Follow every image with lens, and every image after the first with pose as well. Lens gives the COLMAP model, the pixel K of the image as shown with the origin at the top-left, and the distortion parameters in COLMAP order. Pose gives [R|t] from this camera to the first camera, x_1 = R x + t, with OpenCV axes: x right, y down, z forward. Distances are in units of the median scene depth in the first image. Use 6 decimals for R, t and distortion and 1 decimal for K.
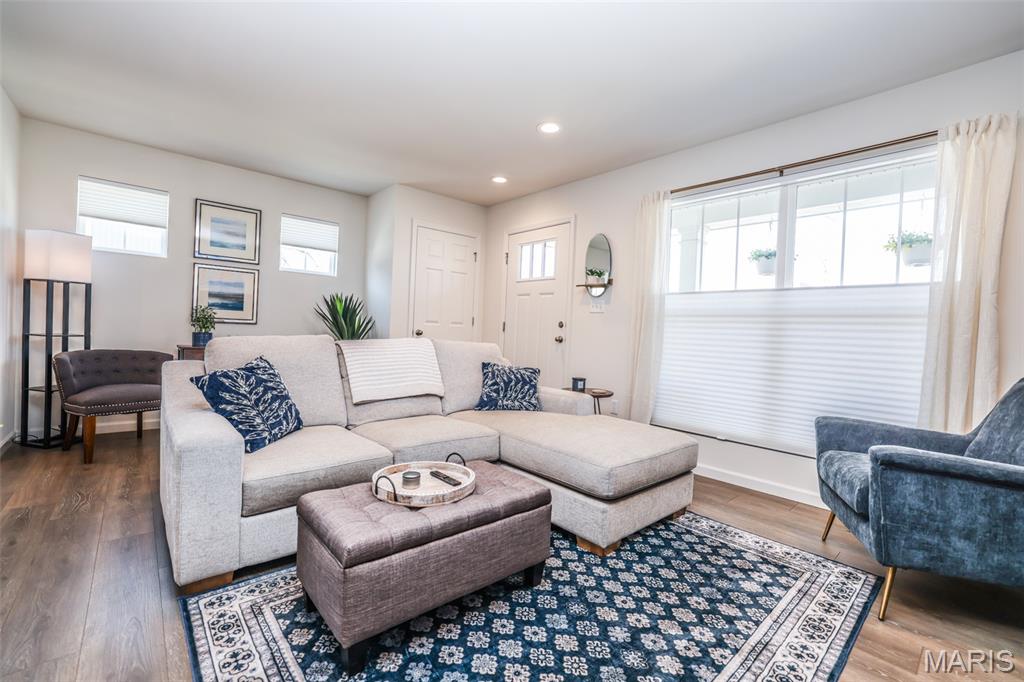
lens RADIAL K [[432.0, 0, 513.4], [0, 432.0, 333.6], [0, 0, 1]] dist [-0.001389, -0.000175]
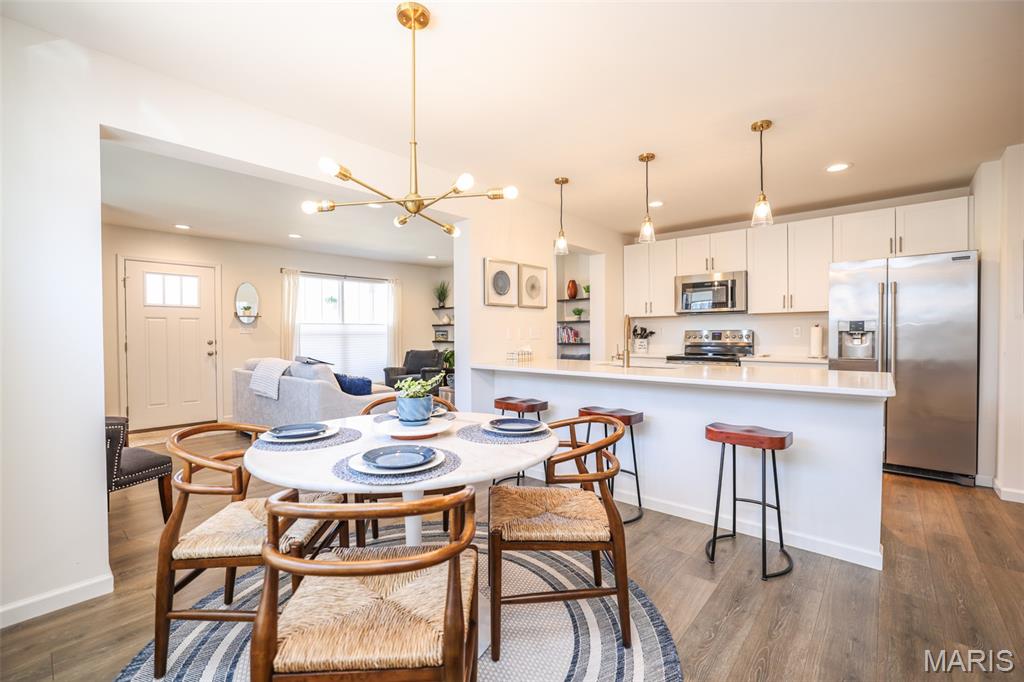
lens RADIAL K [[441.6, 0, 511.3], [0, 441.6, 340.8], [0, 0, 1]] dist [-0.048418, 0.020715]
pose [[-0.112766, -0.057605, 0.991950, -1.451496], [0.009586, 0.998208, 0.059059, -0.106304], [-0.993575, 0.016169, -0.112012, 0.240647]]
